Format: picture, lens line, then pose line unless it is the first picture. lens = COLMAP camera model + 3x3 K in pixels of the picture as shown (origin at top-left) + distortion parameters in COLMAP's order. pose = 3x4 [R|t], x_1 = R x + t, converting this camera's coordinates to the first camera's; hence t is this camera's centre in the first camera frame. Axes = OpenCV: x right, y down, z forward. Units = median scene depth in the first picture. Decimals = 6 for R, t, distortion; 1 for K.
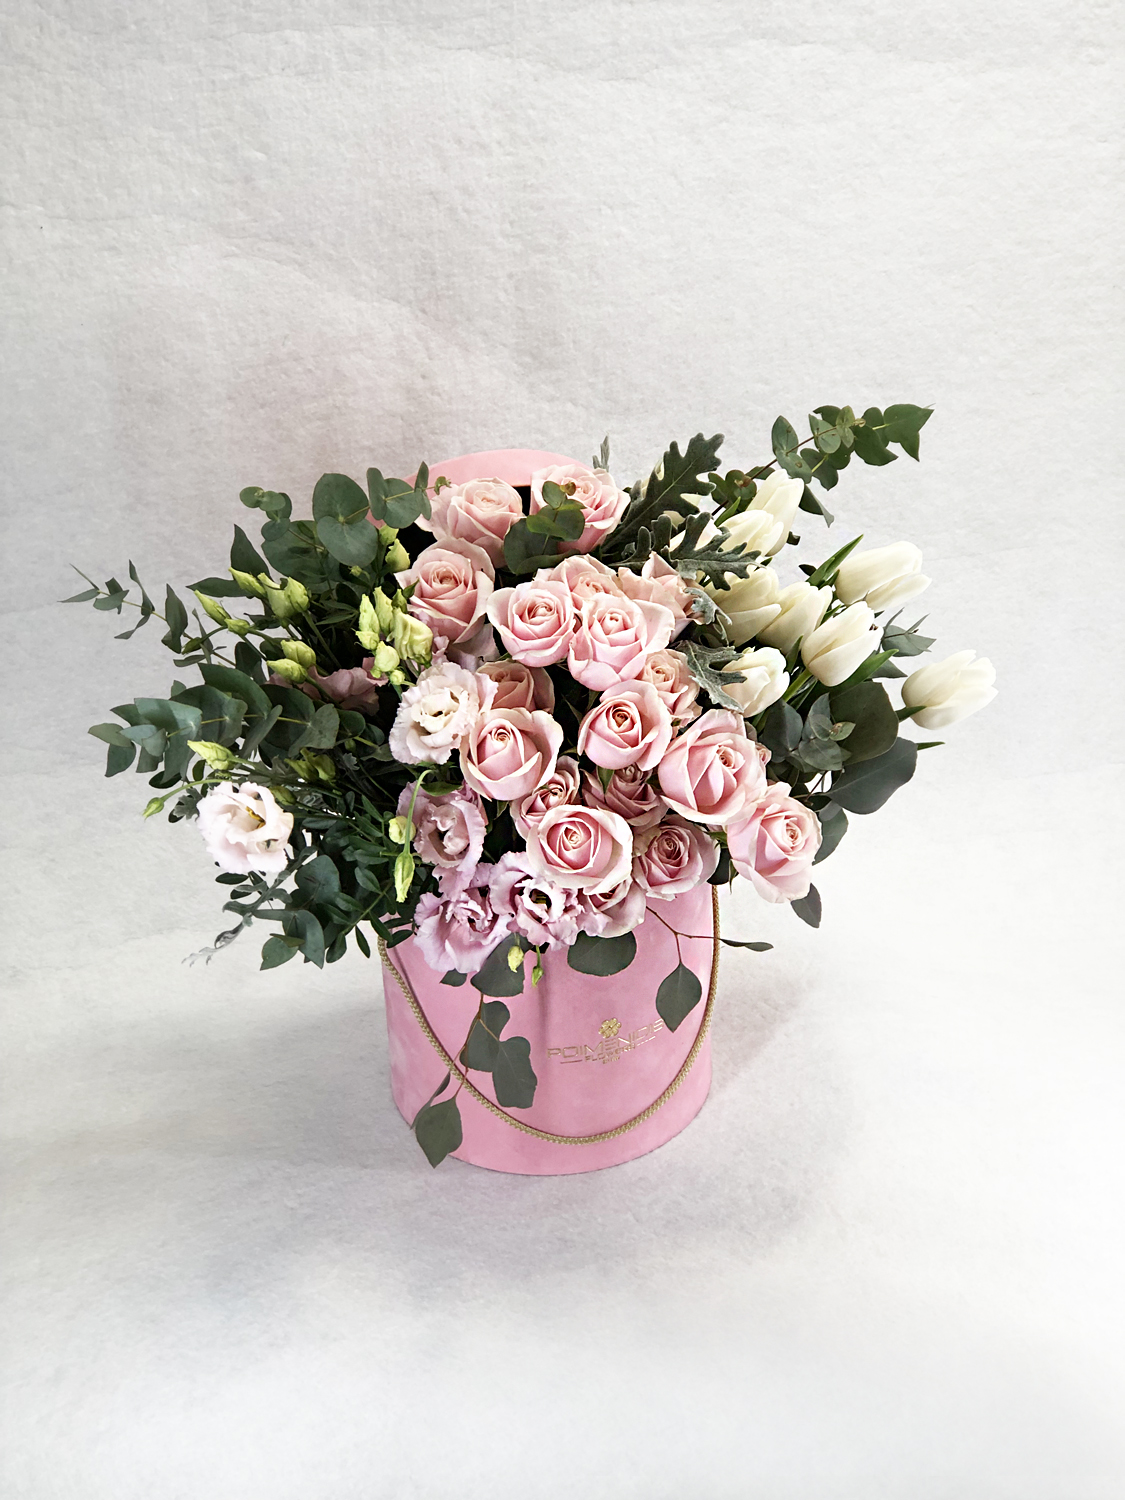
lens RADIAL K [[2443.9, 0, 533.9], [0, 2443.9, 742.6], [0, 0, 1]] dist [-0.016413, 0.652306]
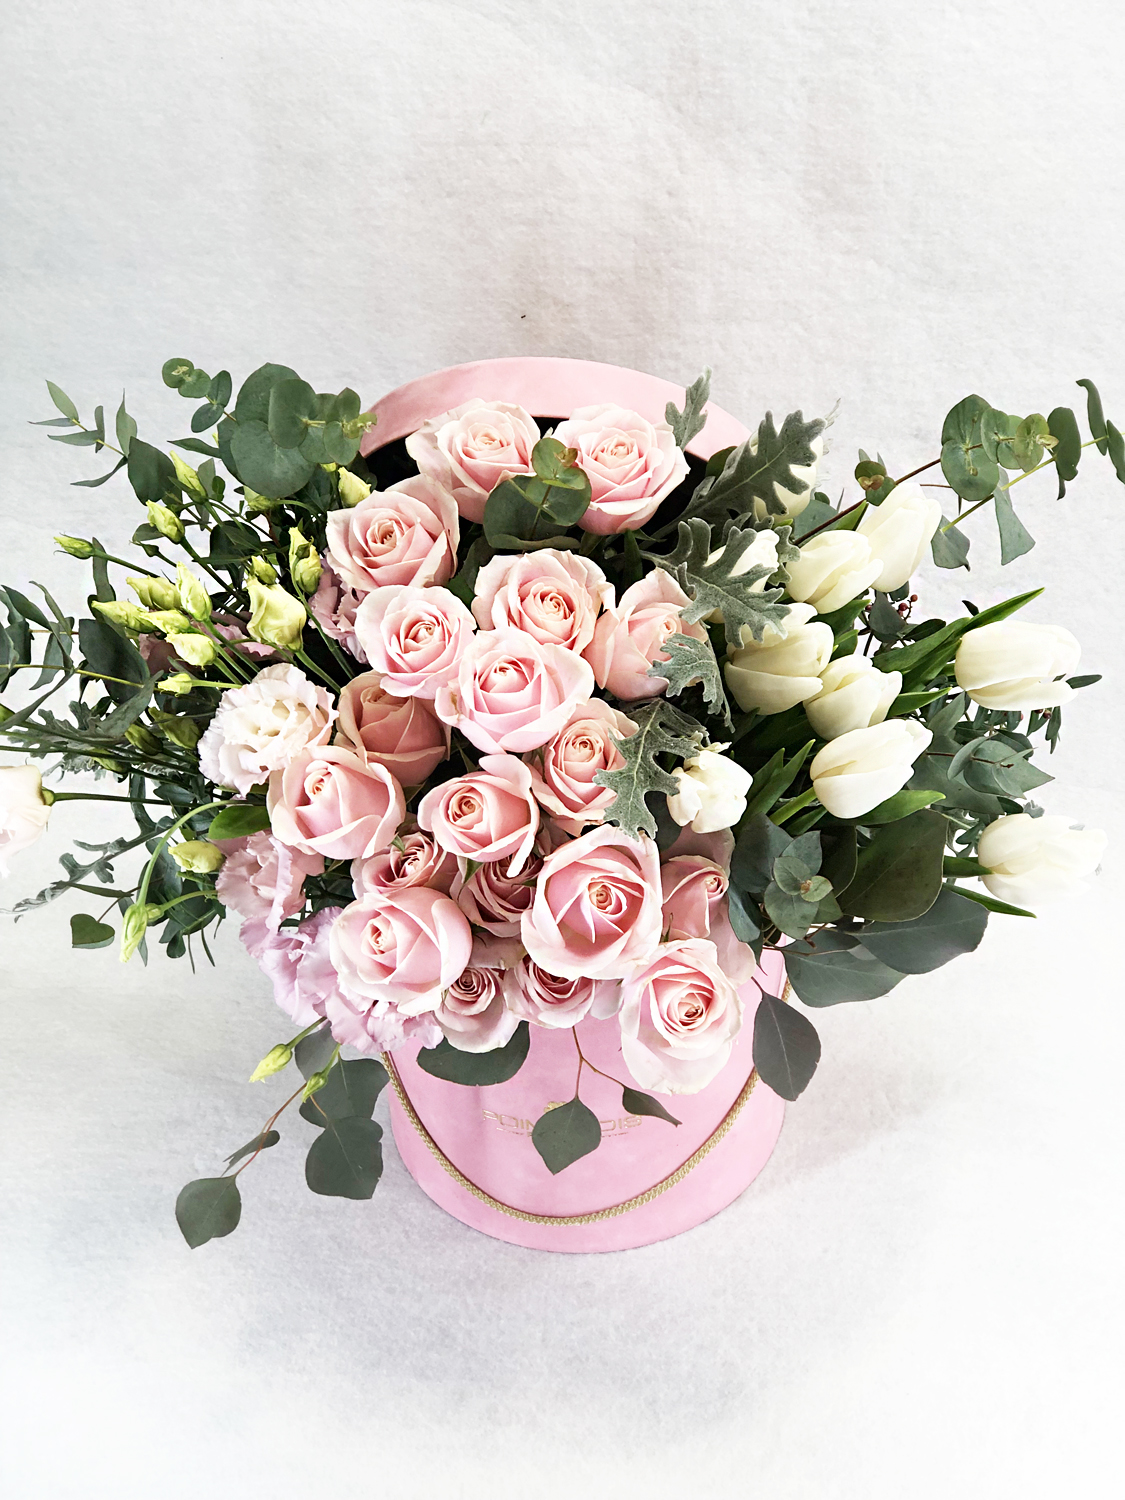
lens RADIAL K [[2443.9, 0, 533.9], [0, 2443.9, 742.6], [0, 0, 1]] dist [-0.016413, 0.652306]
pose [[0.889095, 0.289086, -0.354879, 0.240938], [-0.212533, 0.947402, 0.239289, -0.162992], [0.405388, -0.137327, 0.903771, 0.271354]]
